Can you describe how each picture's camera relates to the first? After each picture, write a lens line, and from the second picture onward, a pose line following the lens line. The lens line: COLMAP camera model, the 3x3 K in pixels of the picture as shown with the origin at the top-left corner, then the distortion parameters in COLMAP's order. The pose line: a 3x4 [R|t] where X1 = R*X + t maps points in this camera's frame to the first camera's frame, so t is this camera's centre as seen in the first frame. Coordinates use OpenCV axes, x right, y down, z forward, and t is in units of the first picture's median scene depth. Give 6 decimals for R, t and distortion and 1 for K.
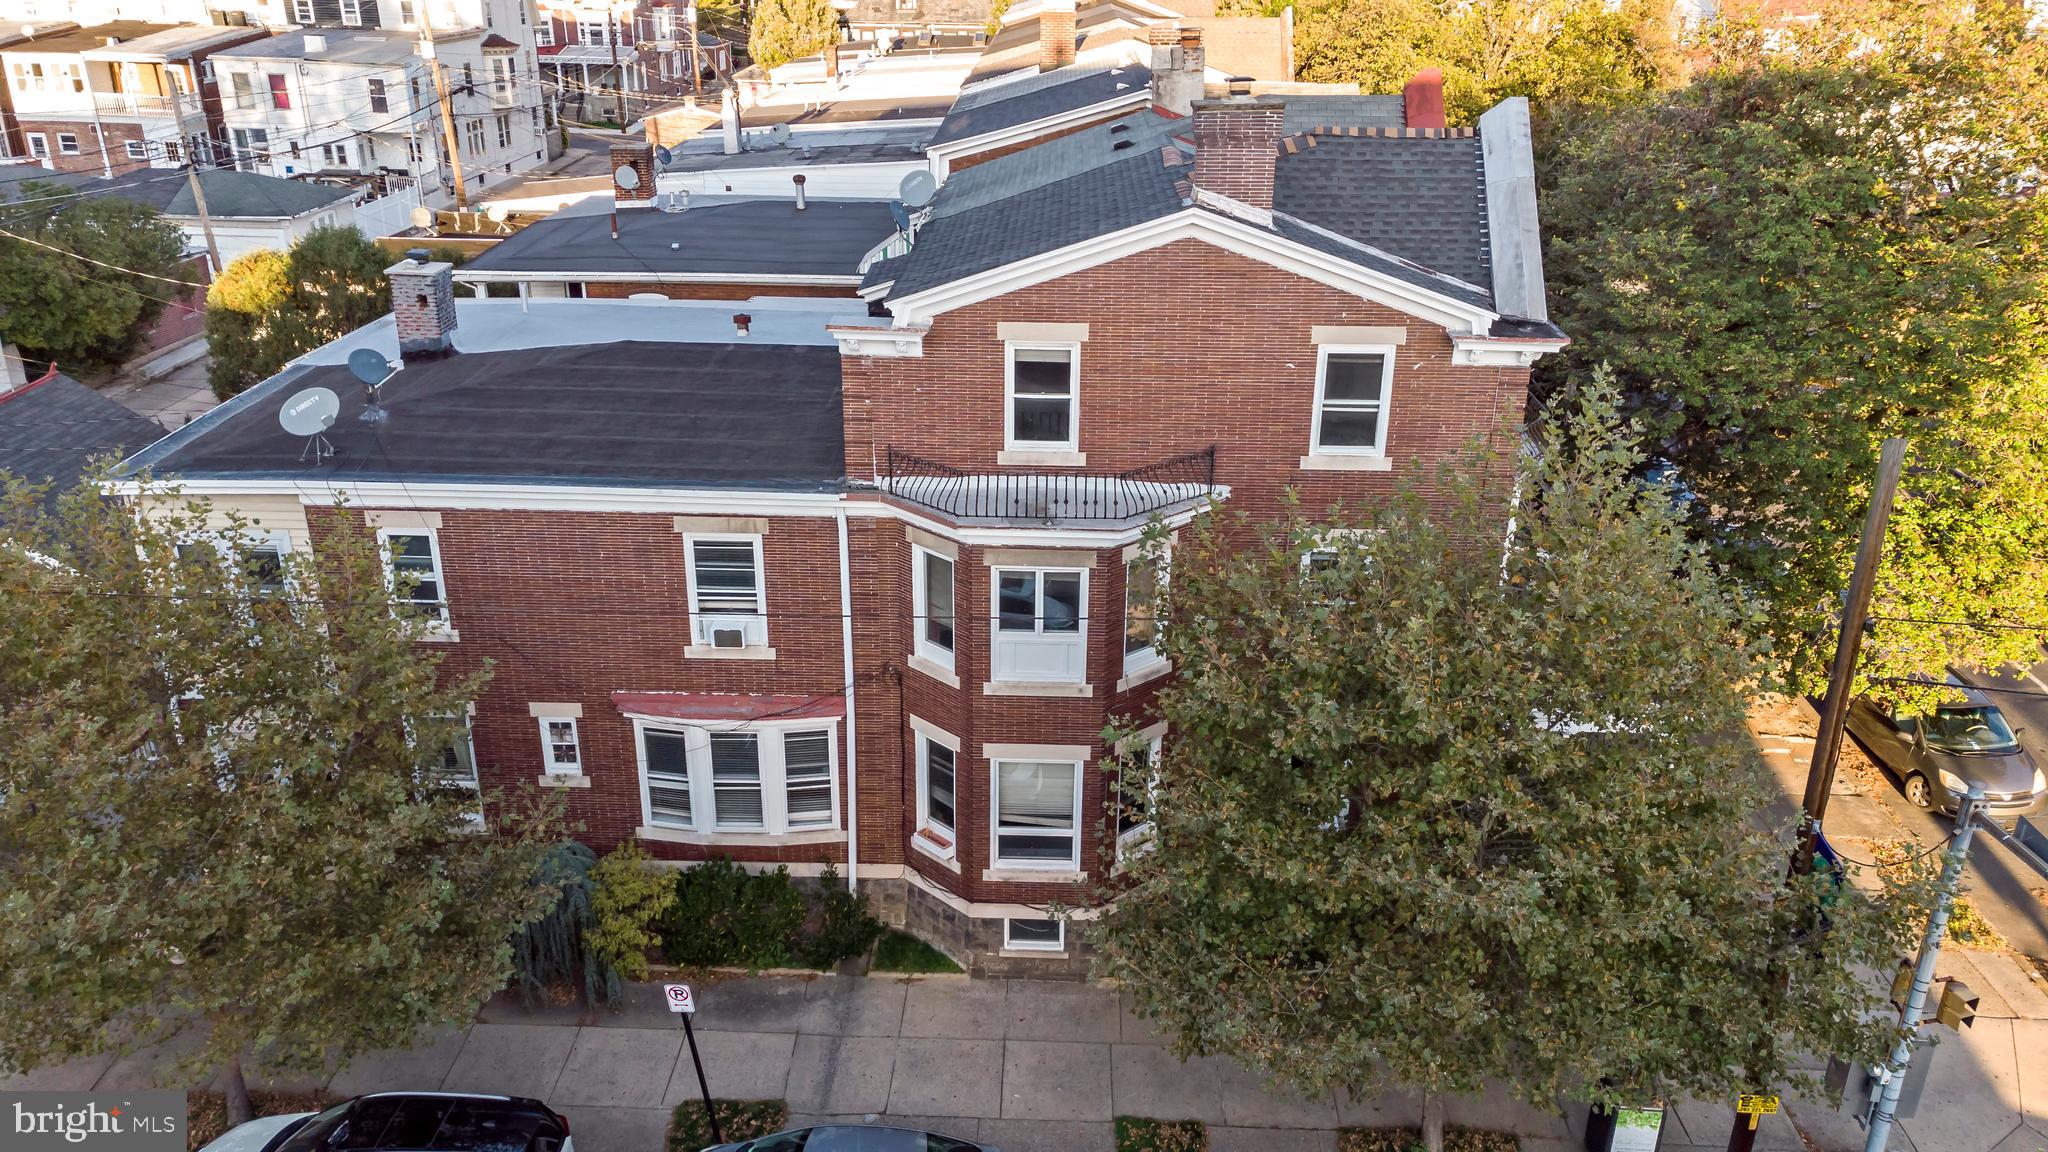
lens RADIAL K [[1523.9, 0, 1029.9], [0, 1523.9, 572.6], [0, 0, 1]] dist [0.038526, -0.005112]
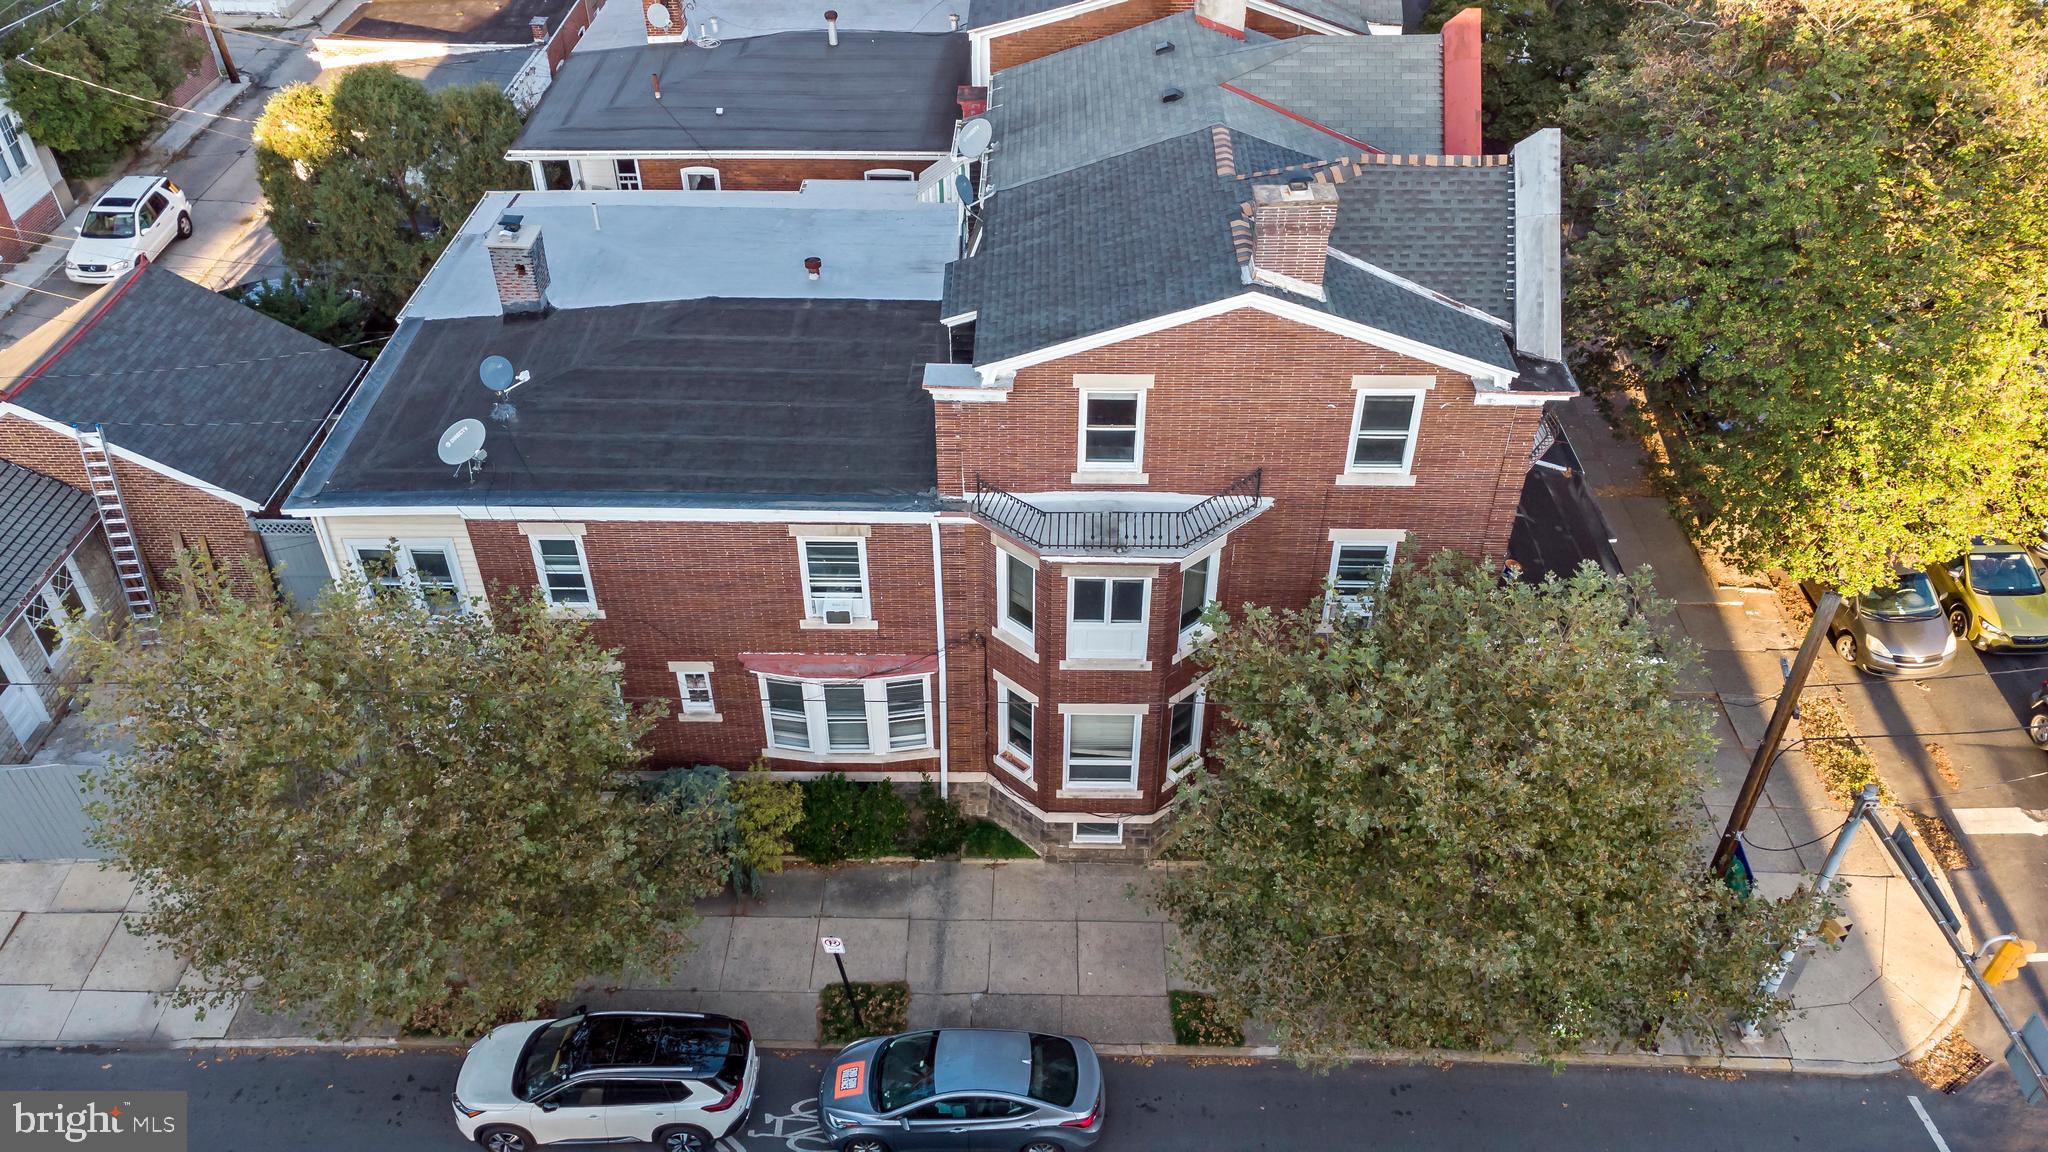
lens RADIAL K [[1523.9, 0, 1029.9], [0, 1523.9, 572.6], [0, 0, 1]] dist [0.038526, -0.005112]
pose [[0.999818, -0.016755, 0.009167, -0.061283], [0.013546, 0.960454, 0.278108, -0.311817], [-0.013464, -0.277933, 0.960506, -0.111908]]
